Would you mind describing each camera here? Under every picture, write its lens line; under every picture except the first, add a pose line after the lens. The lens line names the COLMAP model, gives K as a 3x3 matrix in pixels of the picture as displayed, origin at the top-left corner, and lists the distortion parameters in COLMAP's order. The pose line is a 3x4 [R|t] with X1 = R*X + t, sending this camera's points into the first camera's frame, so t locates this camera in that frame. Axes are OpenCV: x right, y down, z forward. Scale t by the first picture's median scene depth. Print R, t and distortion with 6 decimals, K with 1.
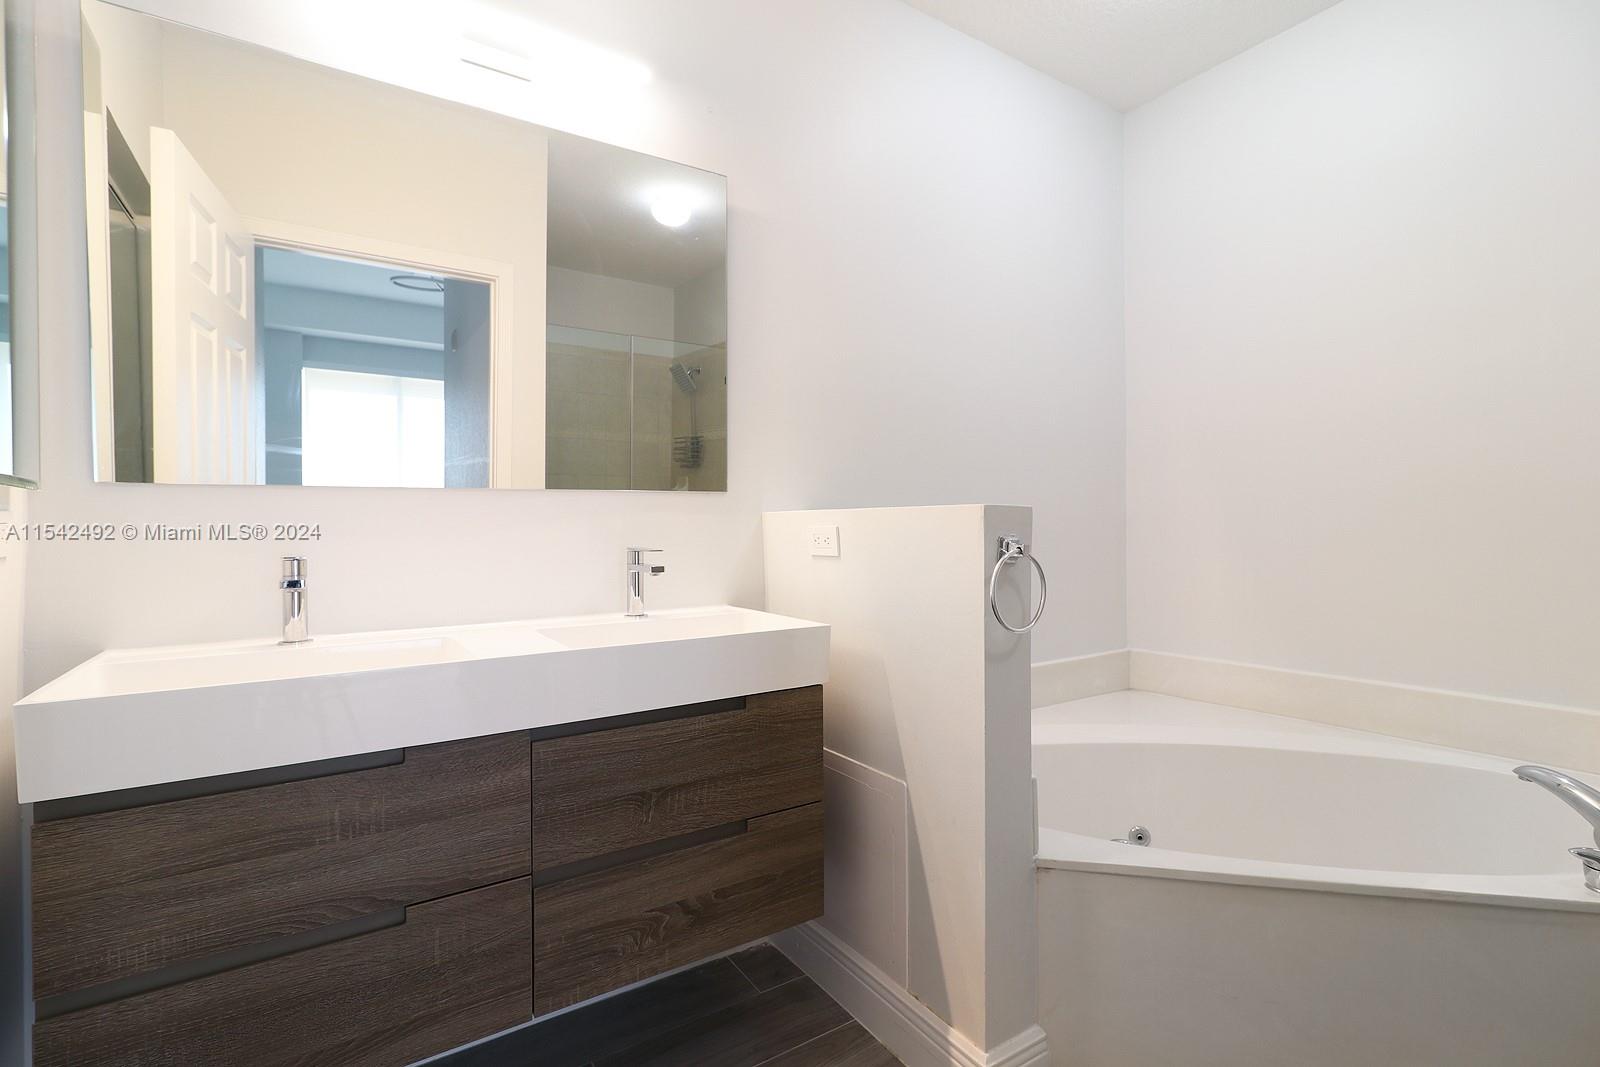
lens RADIAL K [[737.7, 0, 799.3], [0, 737.7, 528.6], [0, 0, 1]] dist [0.003503, -0.001441]
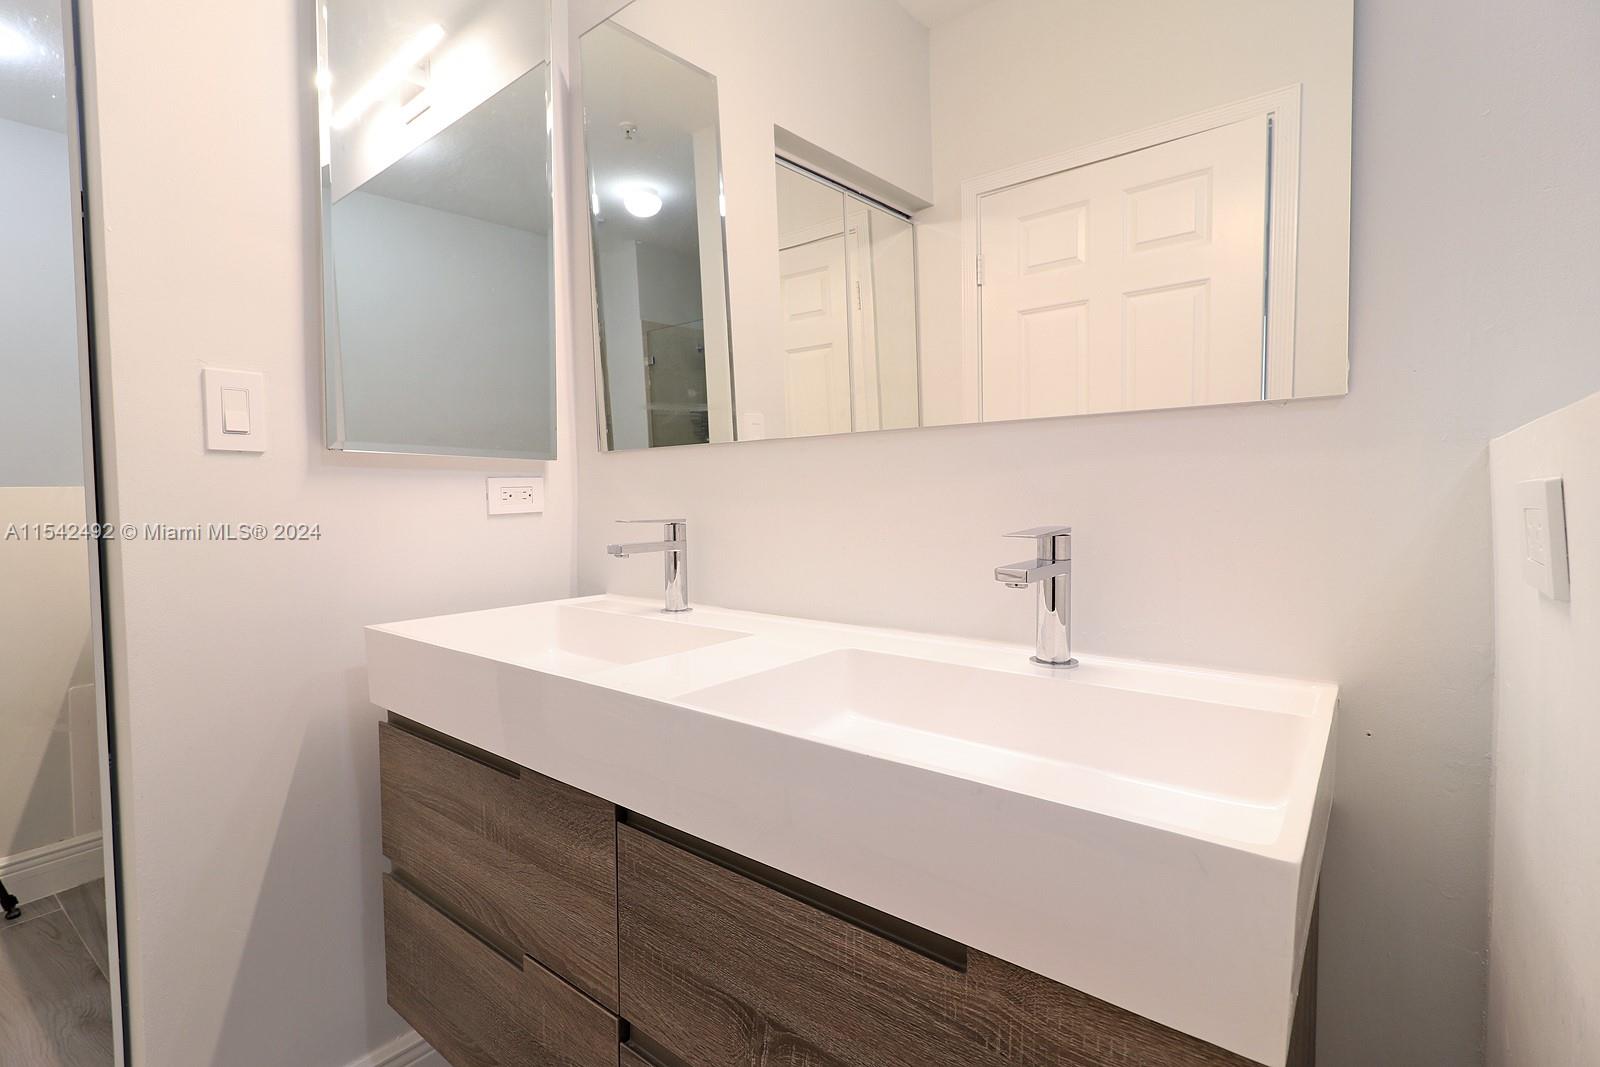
lens RADIAL K [[737.7, 0, 800.8], [0, 737.7, 529.1], [0, 0, 1]] dist [0.003503, -0.001441]
pose [[0.299347, 0.048146, -0.952929, 0.272559], [0.006550, 0.998599, 0.052511, 0.000961], [0.954122, -0.021961, 0.298612, 0.906588]]
